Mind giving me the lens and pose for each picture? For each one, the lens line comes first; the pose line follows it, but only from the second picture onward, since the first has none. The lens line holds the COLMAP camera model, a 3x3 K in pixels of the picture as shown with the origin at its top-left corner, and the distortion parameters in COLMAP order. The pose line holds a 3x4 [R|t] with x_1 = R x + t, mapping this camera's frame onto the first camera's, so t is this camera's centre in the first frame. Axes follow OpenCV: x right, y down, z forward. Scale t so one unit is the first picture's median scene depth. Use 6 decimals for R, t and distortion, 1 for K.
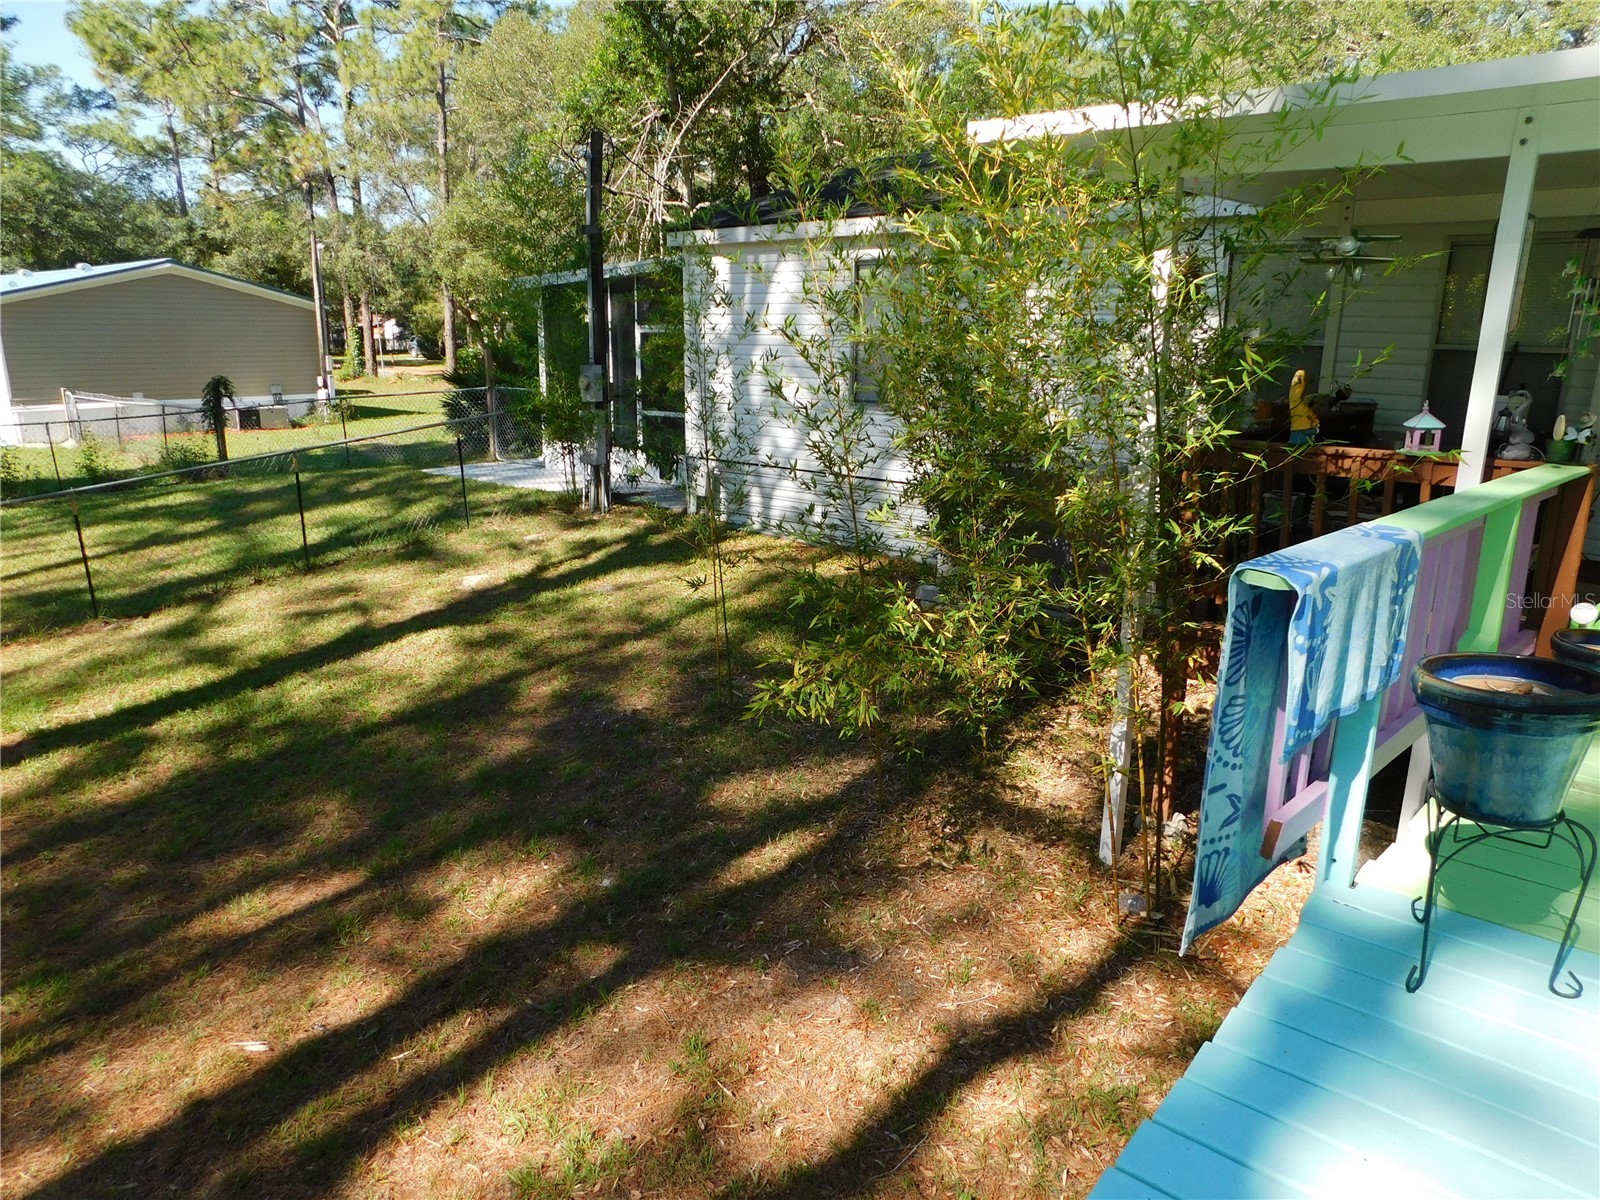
lens RADIAL K [[1056.7, 0, 800.0], [0, 1056.7, 600.0], [0, 0, 1]] dist [-0.054842, 0.053209]
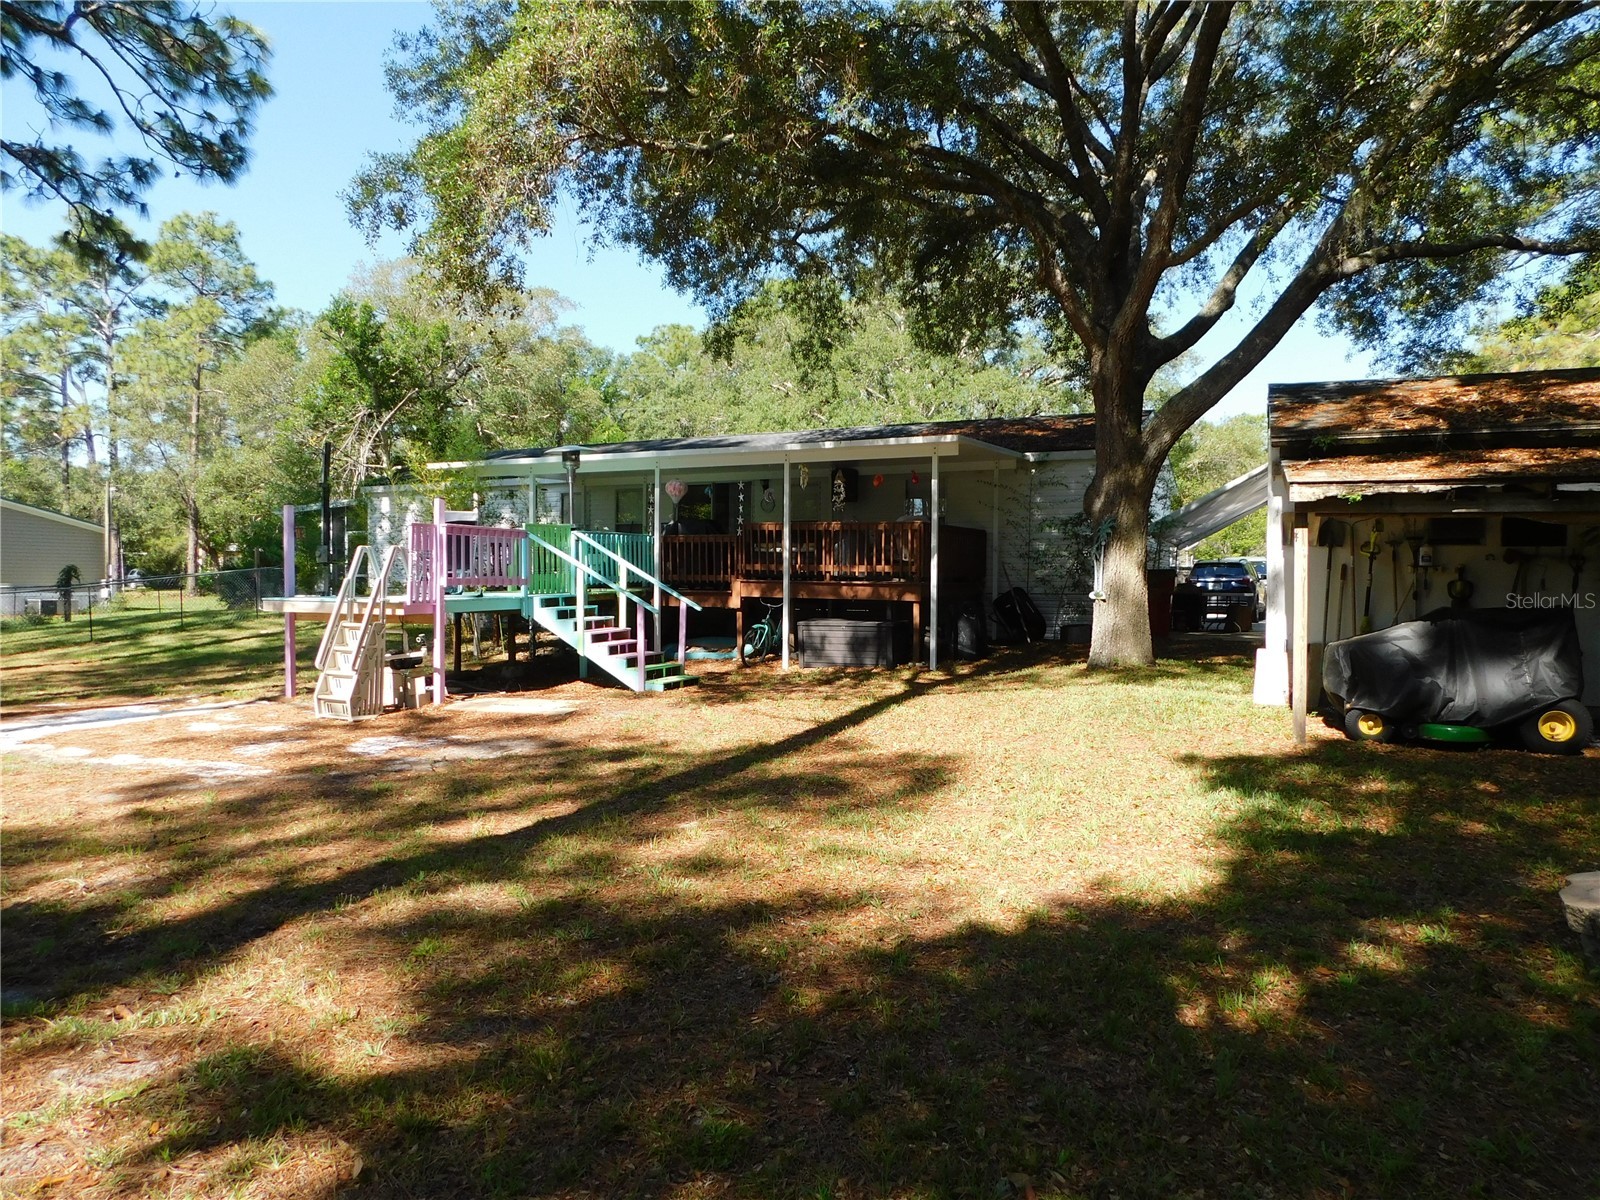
lens RADIAL K [[1052.5, 0, 800.0], [0, 1052.5, 600.0], [0, 0, 1]] dist [-0.045275, 0.004512]
pose [[0.967290, -0.007946, 0.253549, 0.089574], [0.065412, 0.973521, -0.219038, 0.183370], [-0.245095, 0.228458, 0.942197, -0.537631]]
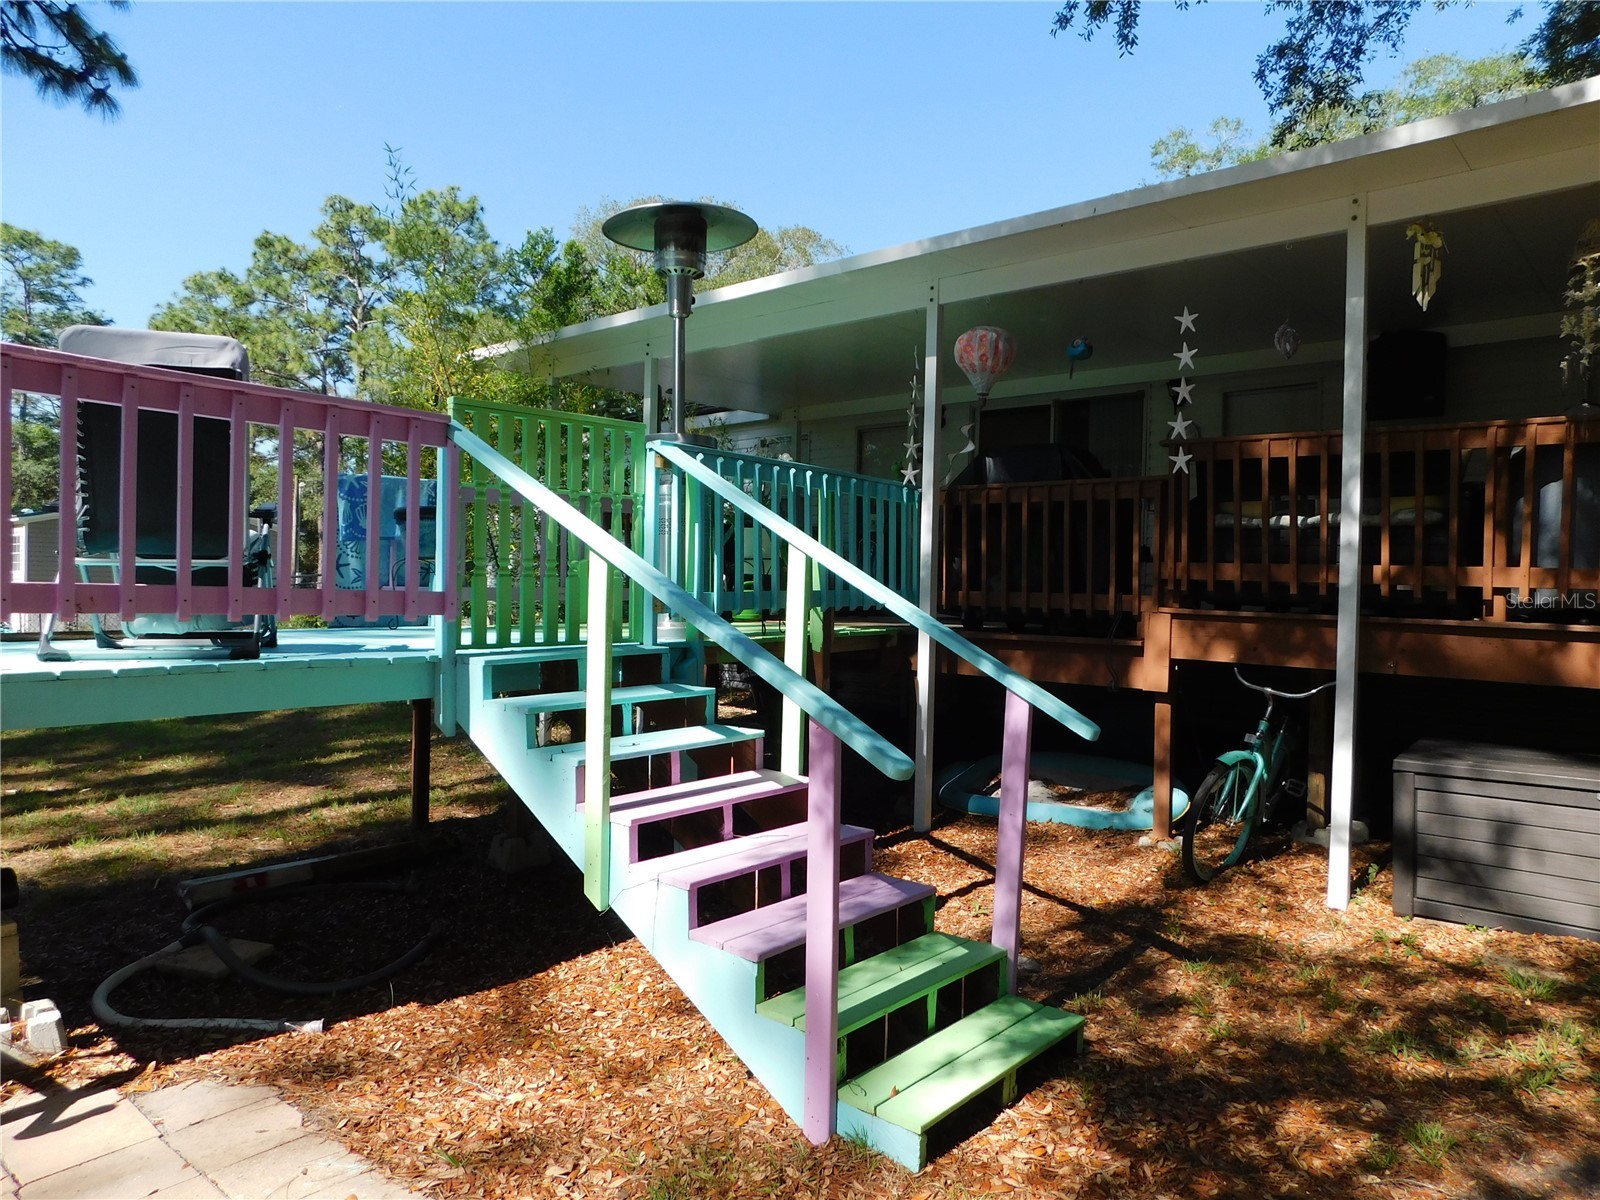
lens RADIAL K [[1056.7, 0, 800.0], [0, 1056.7, 600.0], [0, 0, 1]] dist [-0.054842, 0.053209]
pose [[0.999688, 0.020081, -0.014832, 0.144385], [-0.023146, 0.968160, -0.249259, 0.081794], [0.009354, 0.249525, 0.968323, -0.137107]]
